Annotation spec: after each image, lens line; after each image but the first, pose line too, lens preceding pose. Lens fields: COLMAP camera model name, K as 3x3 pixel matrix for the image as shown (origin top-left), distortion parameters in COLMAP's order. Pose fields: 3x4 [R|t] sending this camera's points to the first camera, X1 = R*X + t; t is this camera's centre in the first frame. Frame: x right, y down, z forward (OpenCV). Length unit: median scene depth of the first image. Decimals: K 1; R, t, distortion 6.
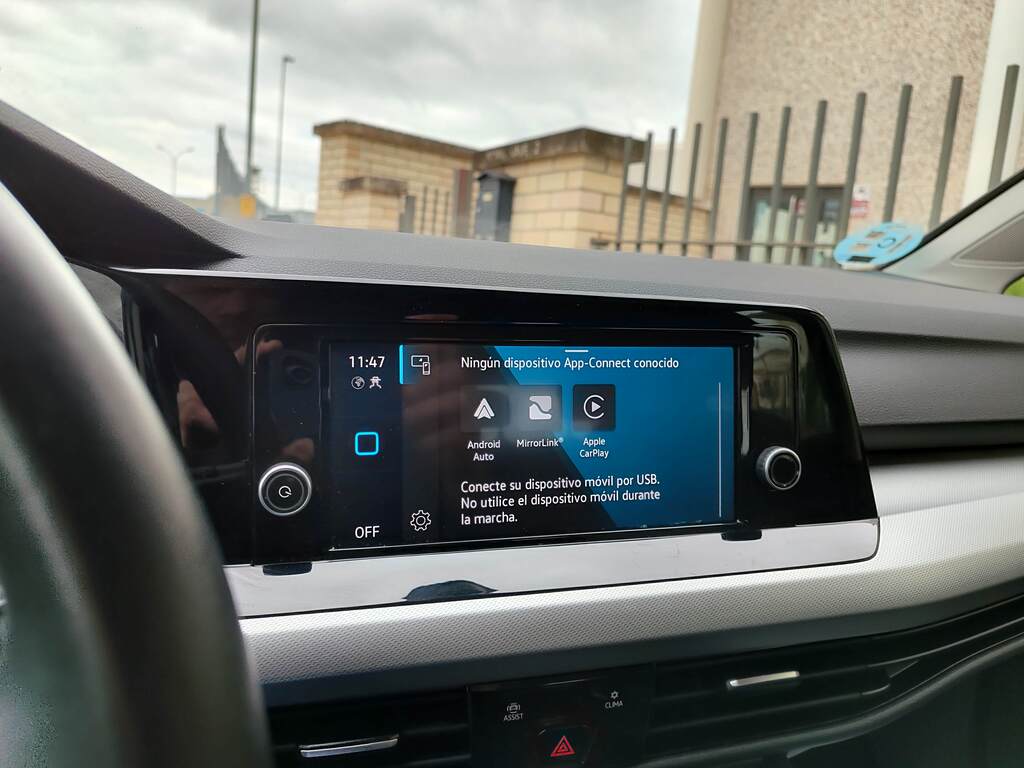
lens RADIAL K [[741.5, 0, 511.1], [0, 741.5, 377.1], [0, 0, 1]] dist [0.017370, -0.008979]
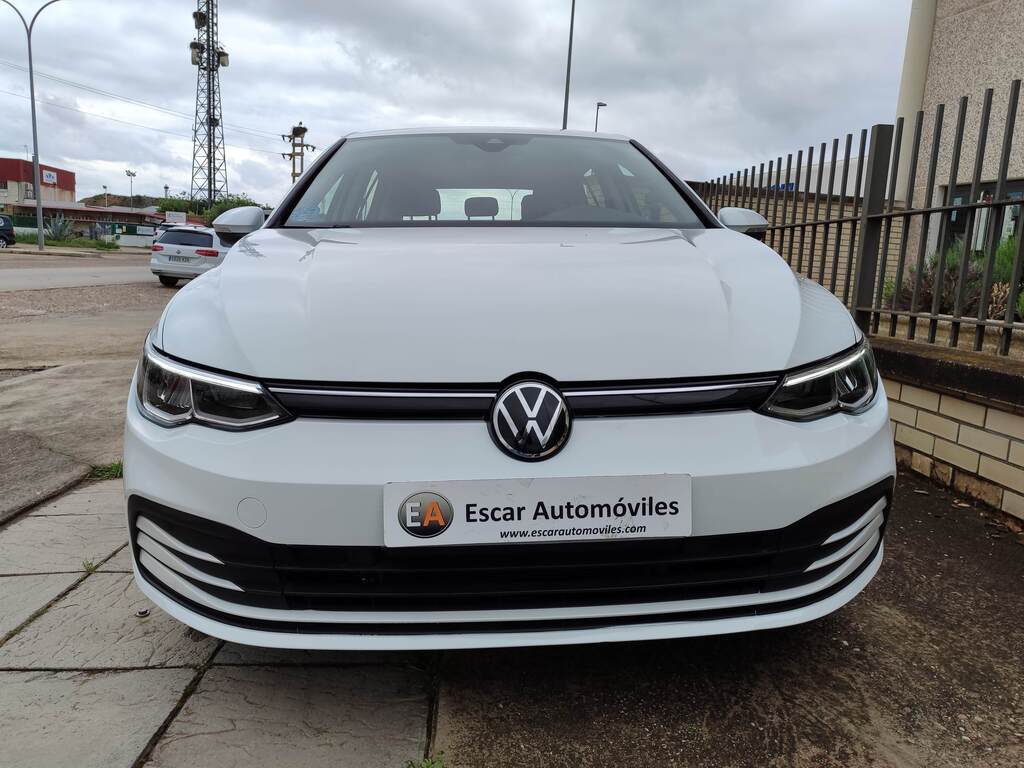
lens RADIAL K [[741.5, 0, 511.1], [0, 741.5, 377.1], [0, 0, 1]] dist [0.017370, -0.008979]
pose [[0.916292, 0.014106, -0.400263, 0.192196], [-0.022559, 0.999611, -0.016414, 0.097815], [0.399876, 0.024069, 0.916253, -0.414677]]
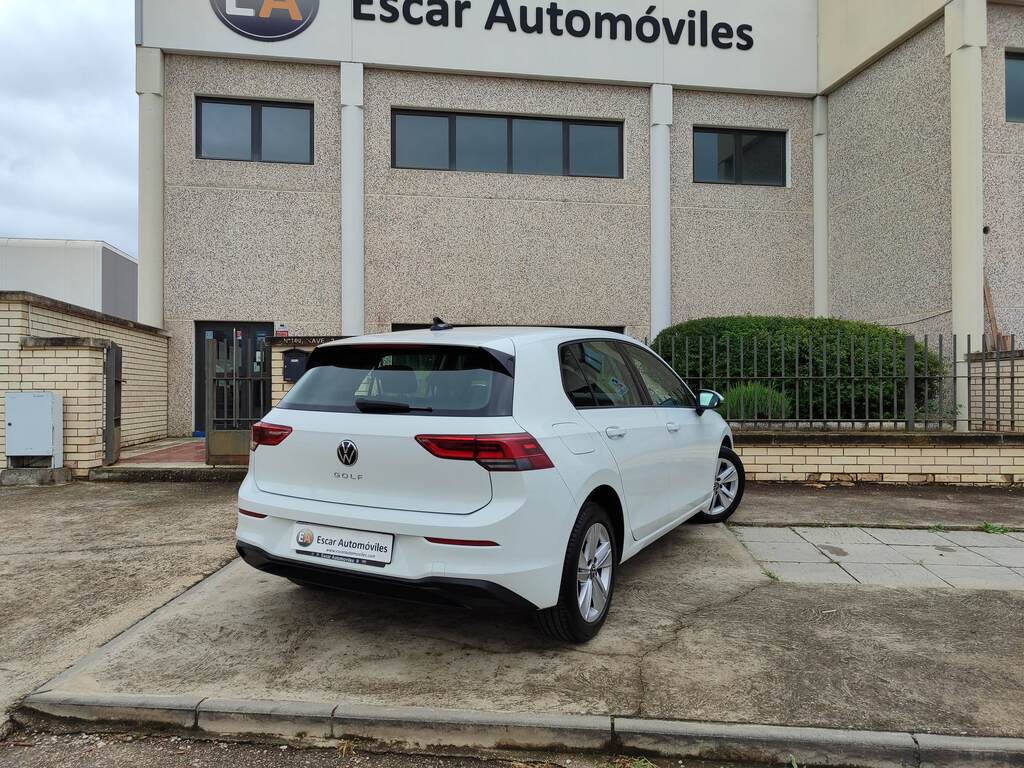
lens RADIAL K [[741.5, 0, 511.1], [0, 741.5, 377.1], [0, 0, 1]] dist [0.017370, -0.008979]
pose [[0.510610, -0.079236, 0.856153, -0.729507], [0.172676, 0.984908, -0.011832, -0.031555], [-0.842294, 0.153879, 0.516586, -0.283349]]
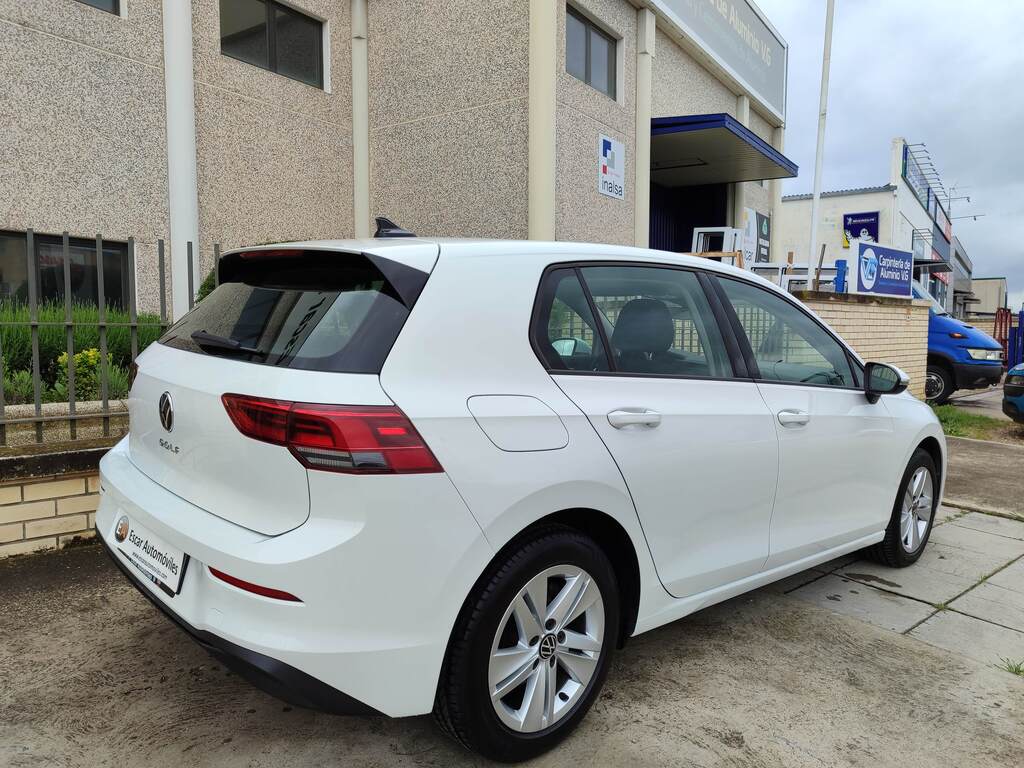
lens RADIAL K [[734.4, 0, 513.0], [0, 734.4, 379.2], [0, 0, 1]] dist [0.021258, -0.012131]
pose [[-0.272112, -0.158432, 0.949134, -0.391202], [0.108864, 0.974952, 0.193952, -0.076082], [-0.956088, 0.156103, -0.248048, 0.145936]]
